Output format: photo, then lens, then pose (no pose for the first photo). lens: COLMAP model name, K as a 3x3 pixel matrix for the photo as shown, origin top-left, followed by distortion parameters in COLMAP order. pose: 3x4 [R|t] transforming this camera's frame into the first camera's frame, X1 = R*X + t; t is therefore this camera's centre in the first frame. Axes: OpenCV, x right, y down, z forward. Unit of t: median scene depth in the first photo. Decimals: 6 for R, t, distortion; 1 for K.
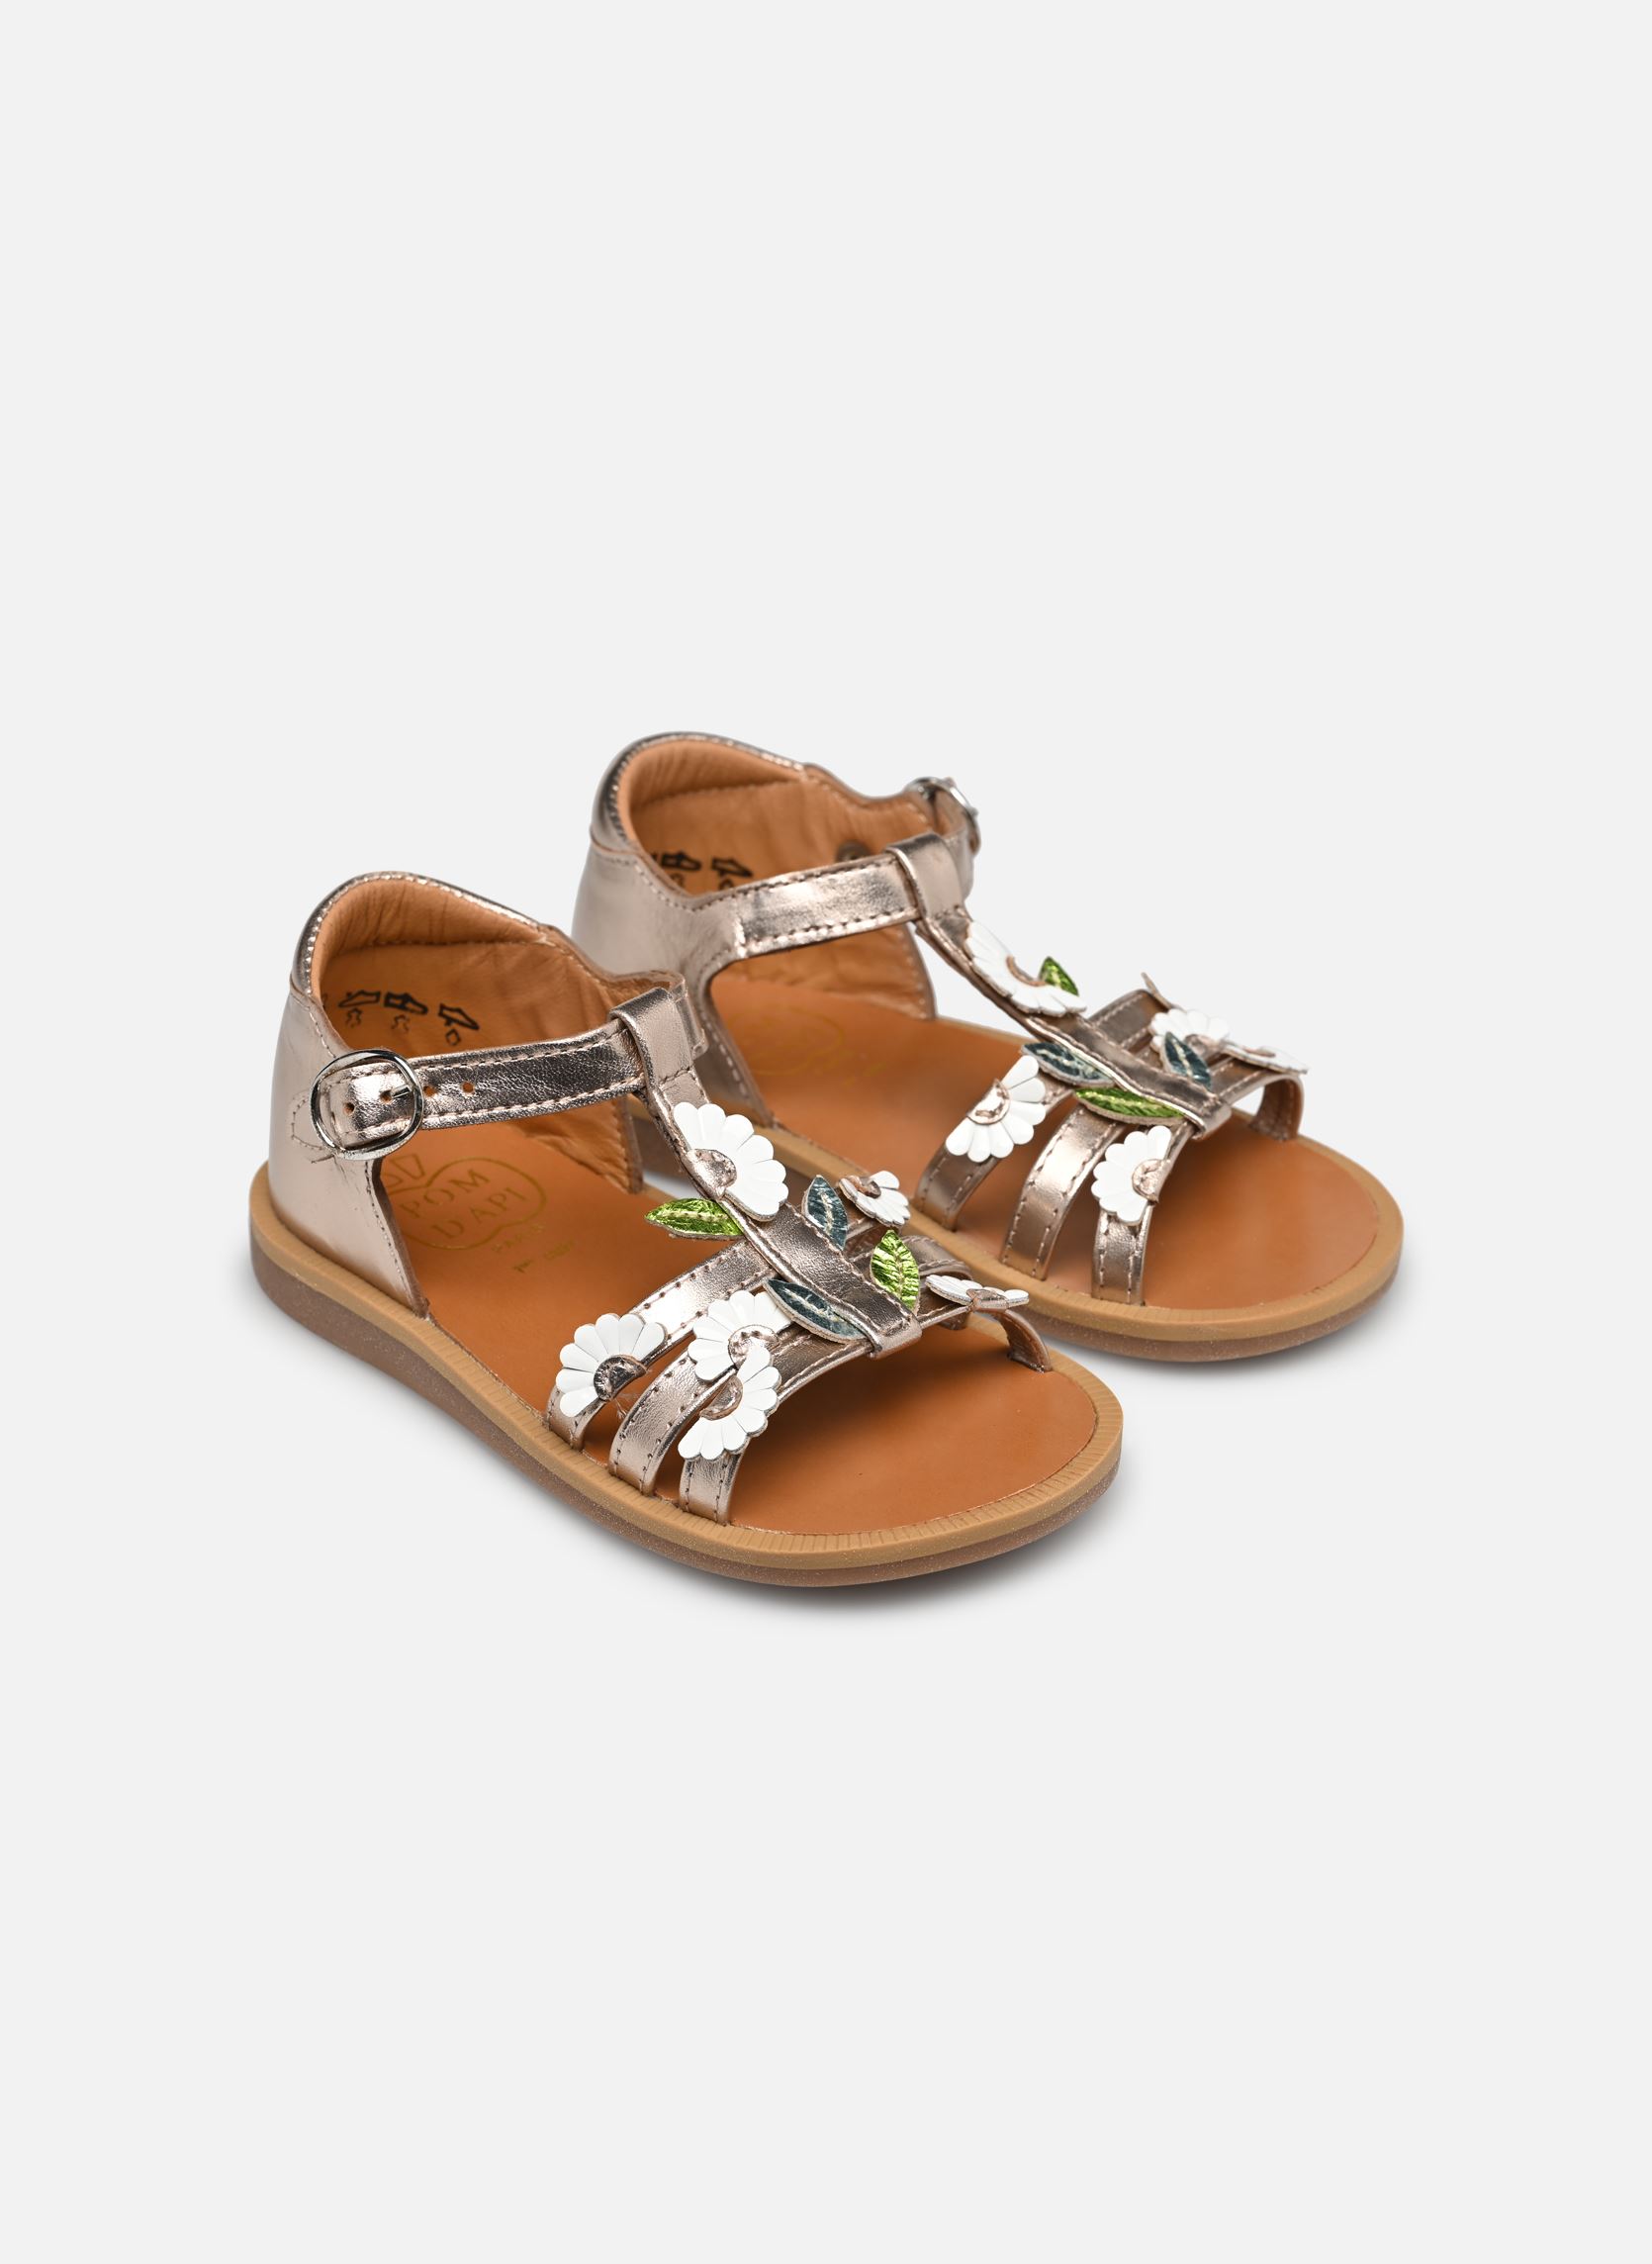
lens RADIAL K [[7285.4, 0, 825.8], [0, 7285.4, 1134.6], [0, 0, 1]] dist [-0.175306, 0.000000]
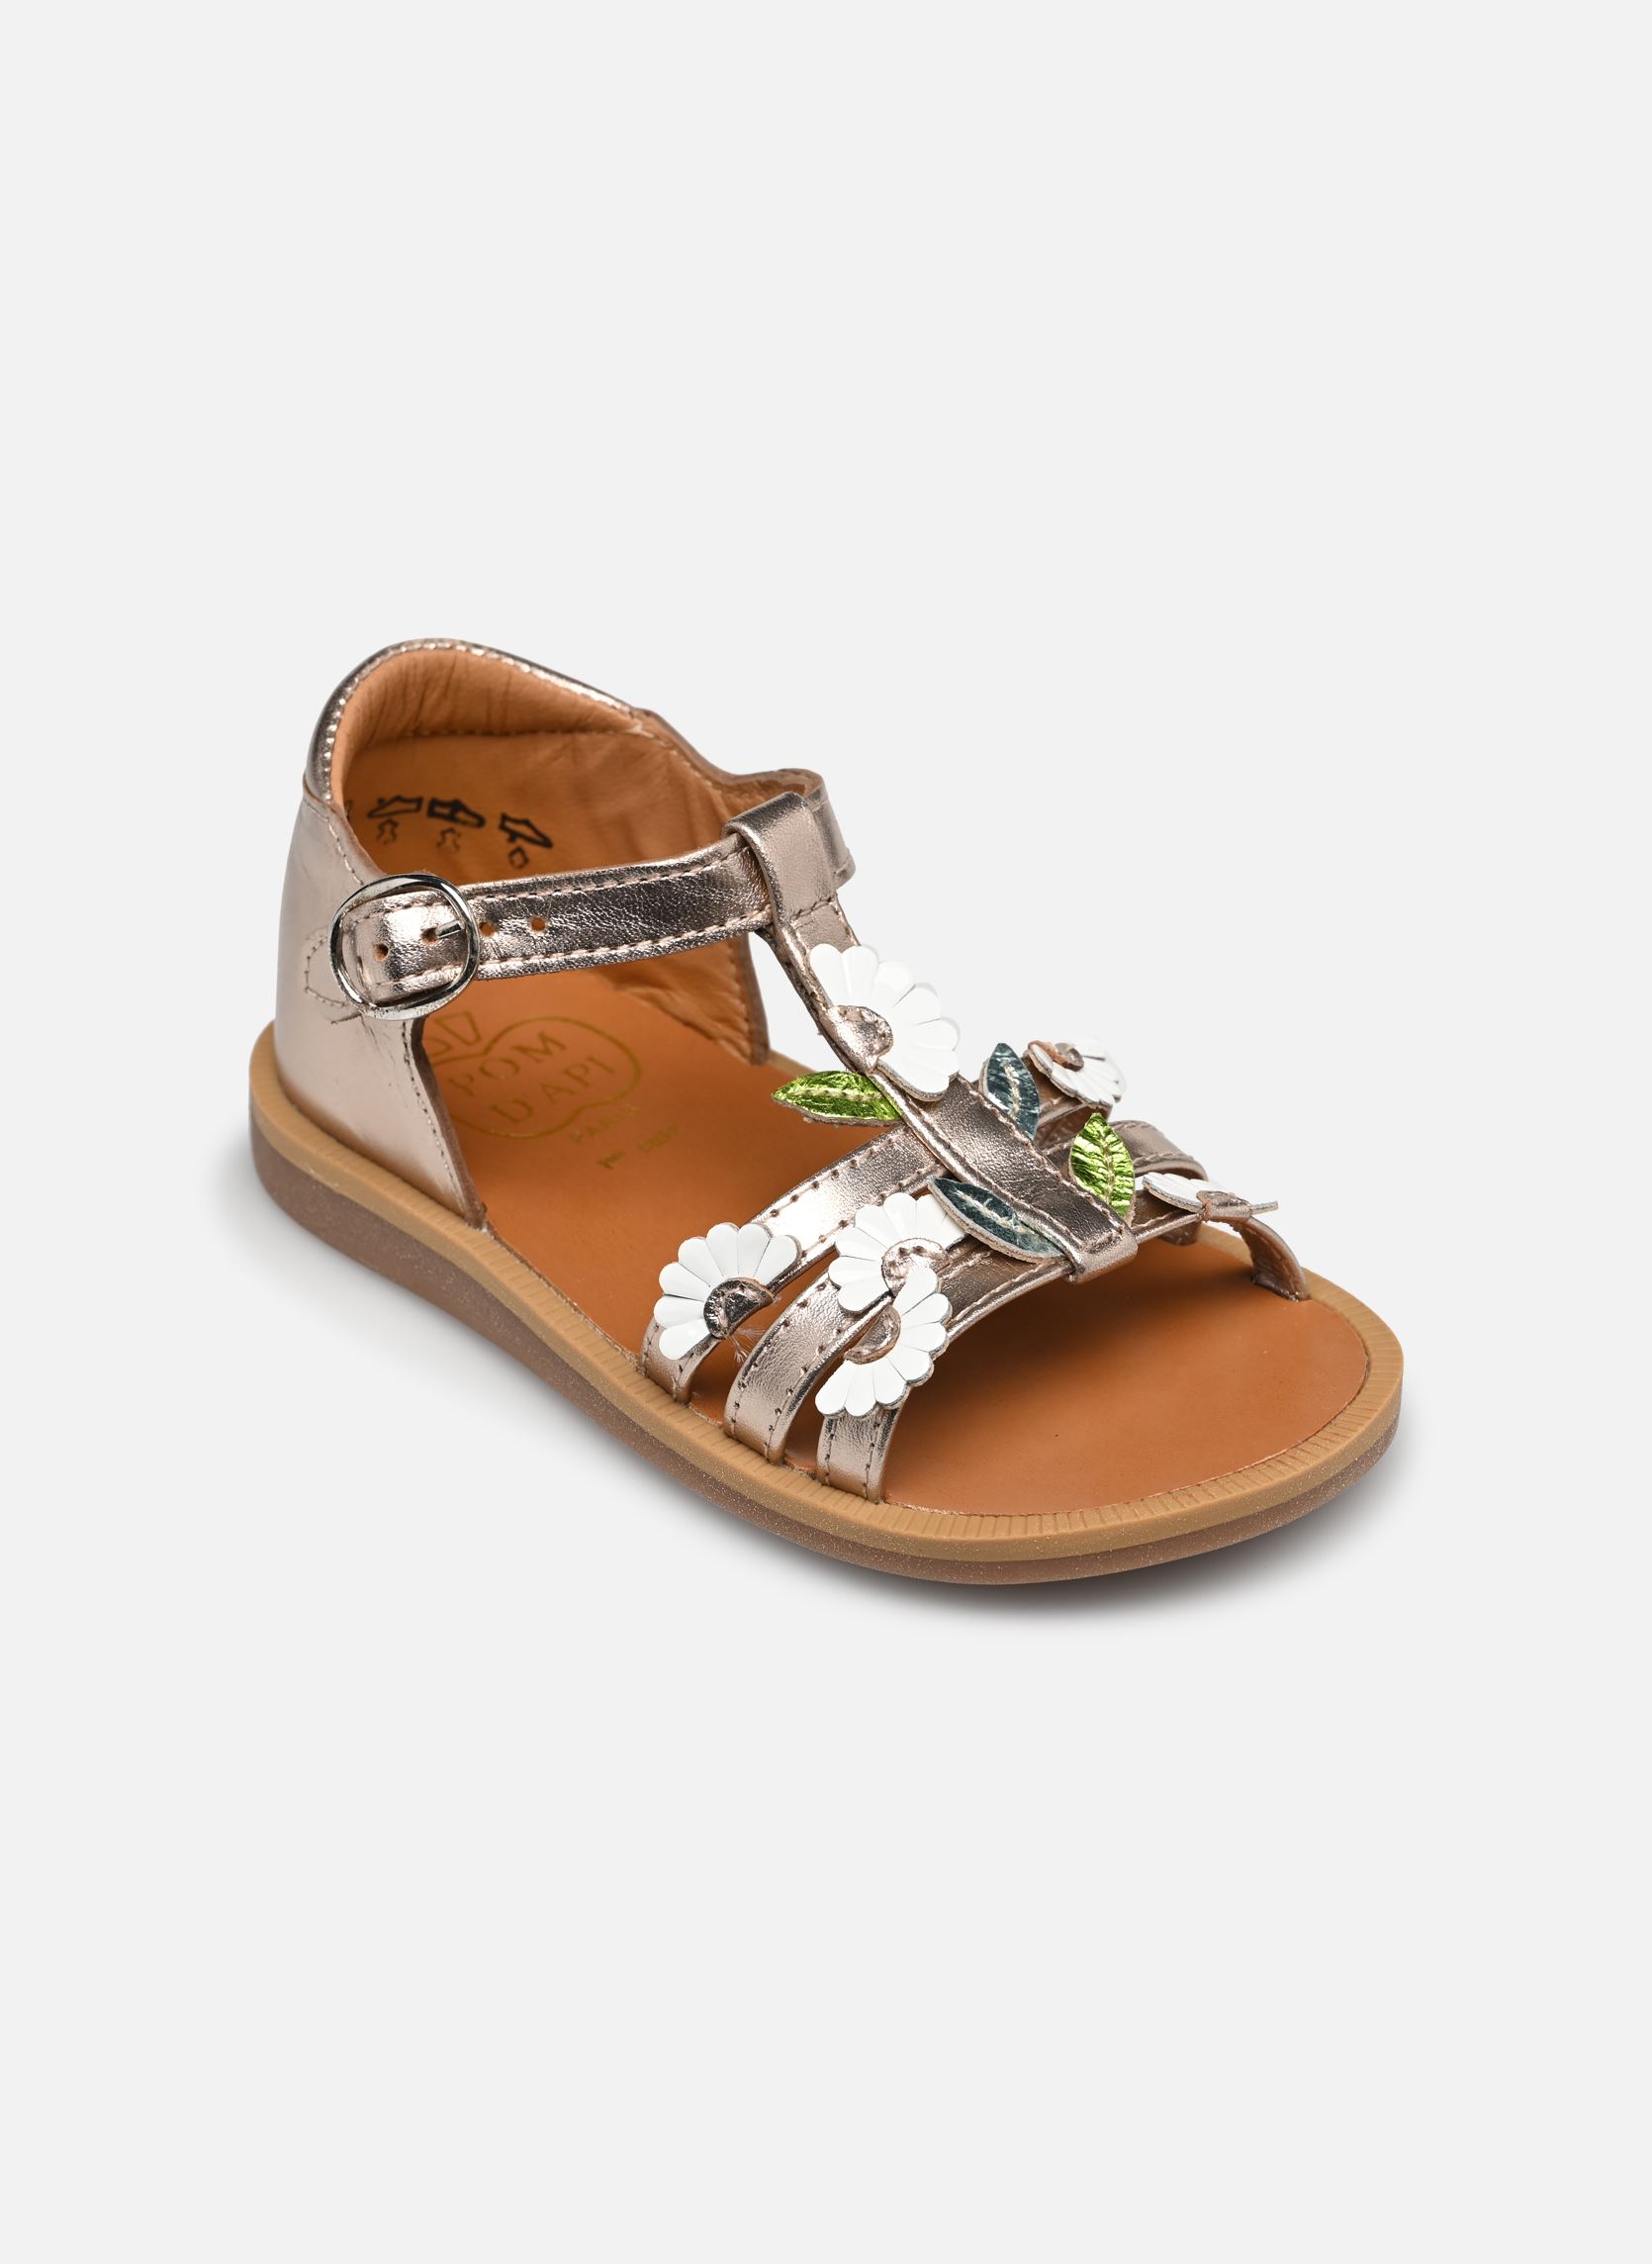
lens RADIAL K [[7285.4, 0, 826.4], [0, 7285.4, 1130.3], [0, 0, 1]] dist [-0.175306, 0.000000]
pose [[0.999906, 0.001023, -0.013665, -0.008823], [-0.000885, 0.999948, 0.010128, 0.007268], [0.013674, -0.010115, 0.999855, 0.243559]]
